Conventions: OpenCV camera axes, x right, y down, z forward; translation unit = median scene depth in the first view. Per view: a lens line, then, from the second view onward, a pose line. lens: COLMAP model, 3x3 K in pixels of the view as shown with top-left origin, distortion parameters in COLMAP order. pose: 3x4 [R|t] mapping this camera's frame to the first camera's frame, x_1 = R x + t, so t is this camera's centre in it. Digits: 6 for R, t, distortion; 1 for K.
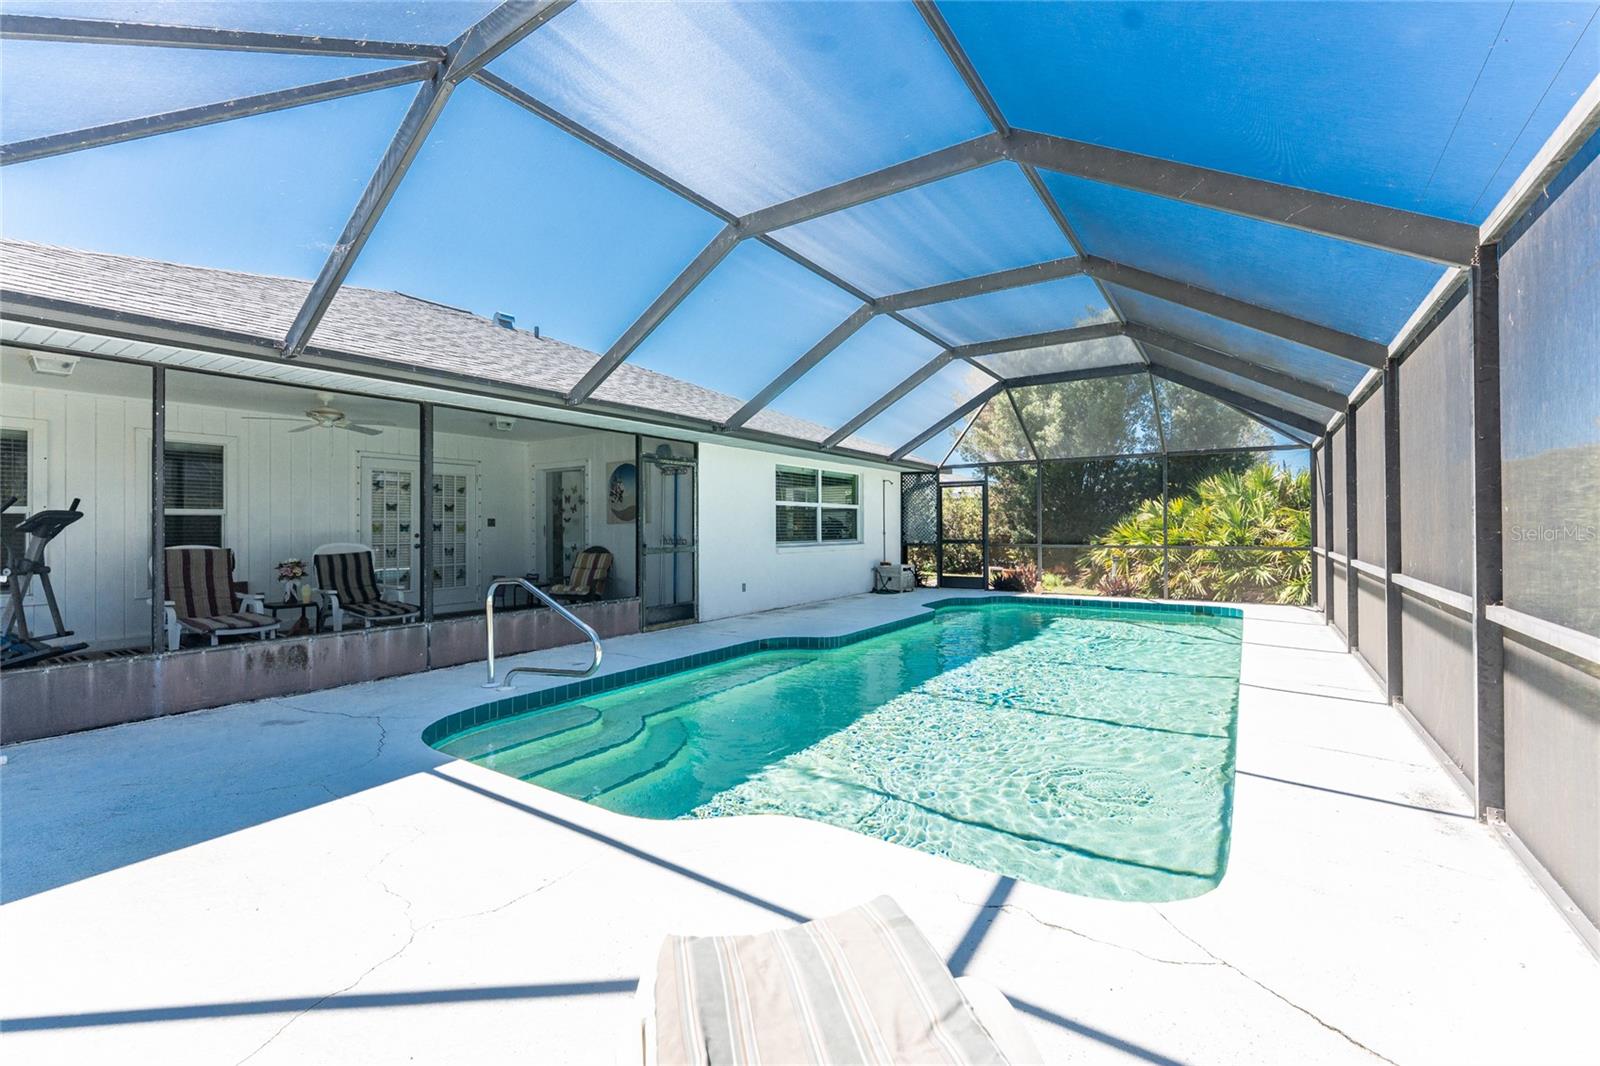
lens RADIAL K [[643.8, 0, 794.0], [0, 643.8, 525.3], [0, 0, 1]] dist [-0.002776, -0.001113]
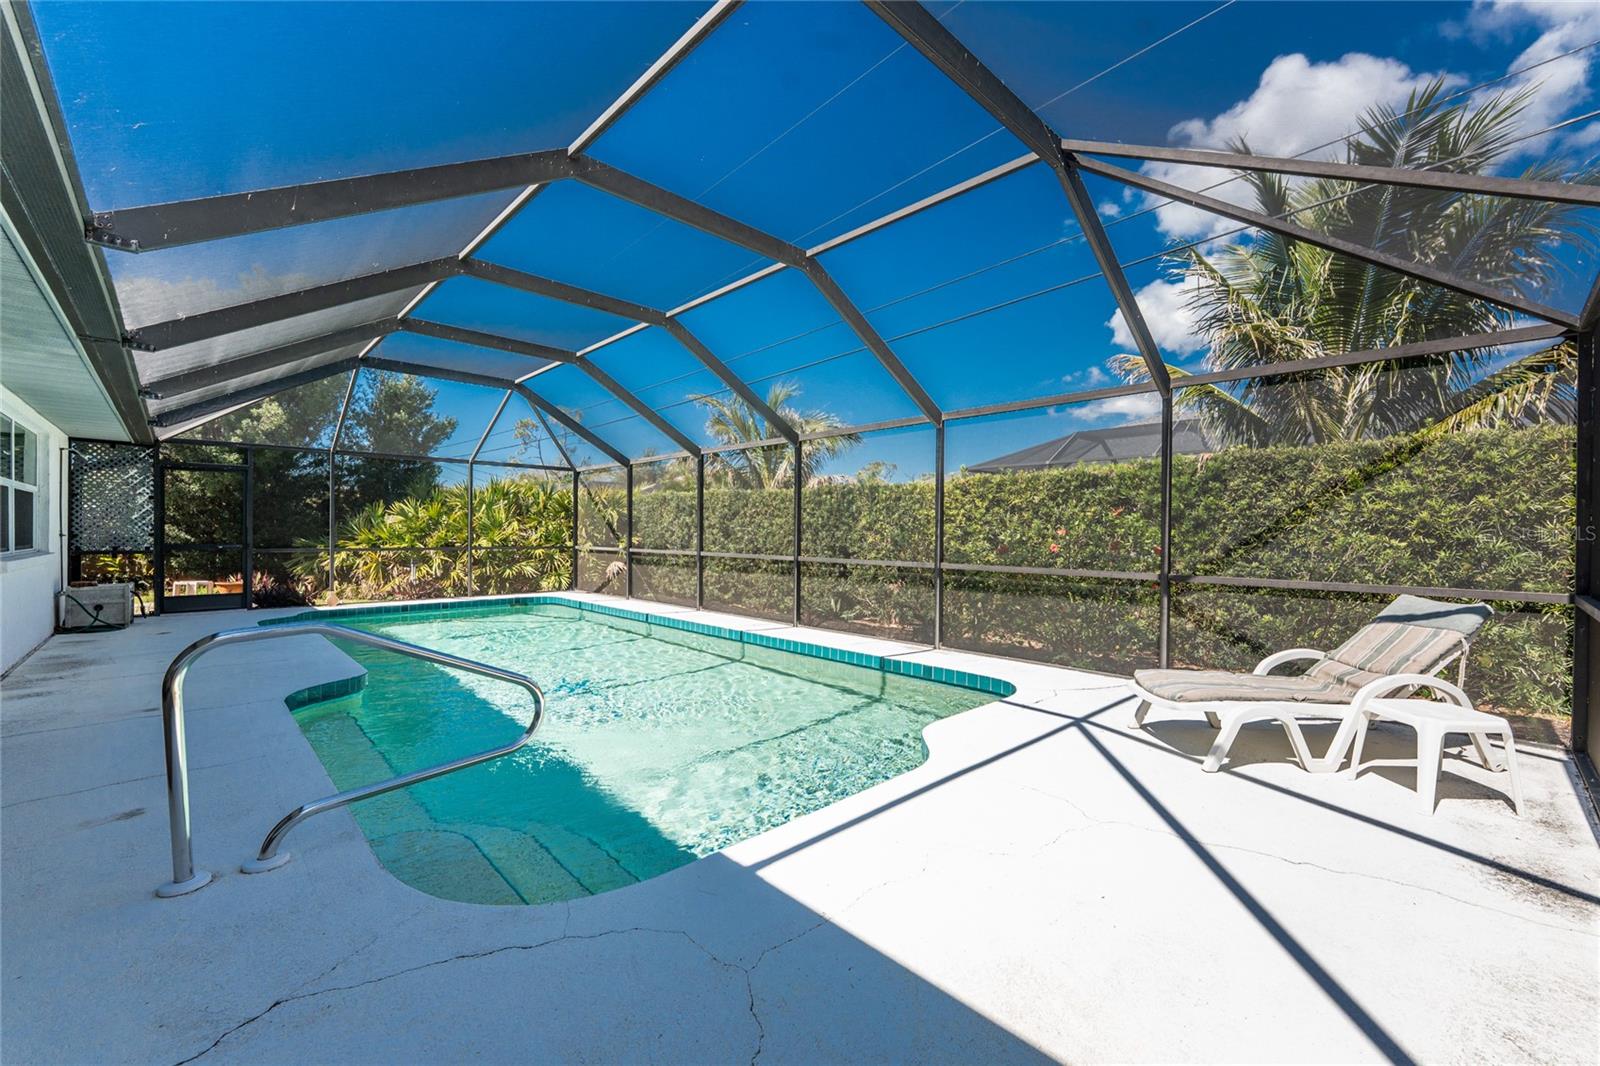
lens RADIAL K [[643.8, 0, 791.2], [0, 643.8, 535.0], [0, 0, 1]] dist [-0.002776, -0.001113]
pose [[0.212372, 0.005398, 0.977174, -0.355787], [-0.012467, 0.999918, -0.002814, 0.007531], [-0.977109, -0.011585, 0.212422, 0.235881]]
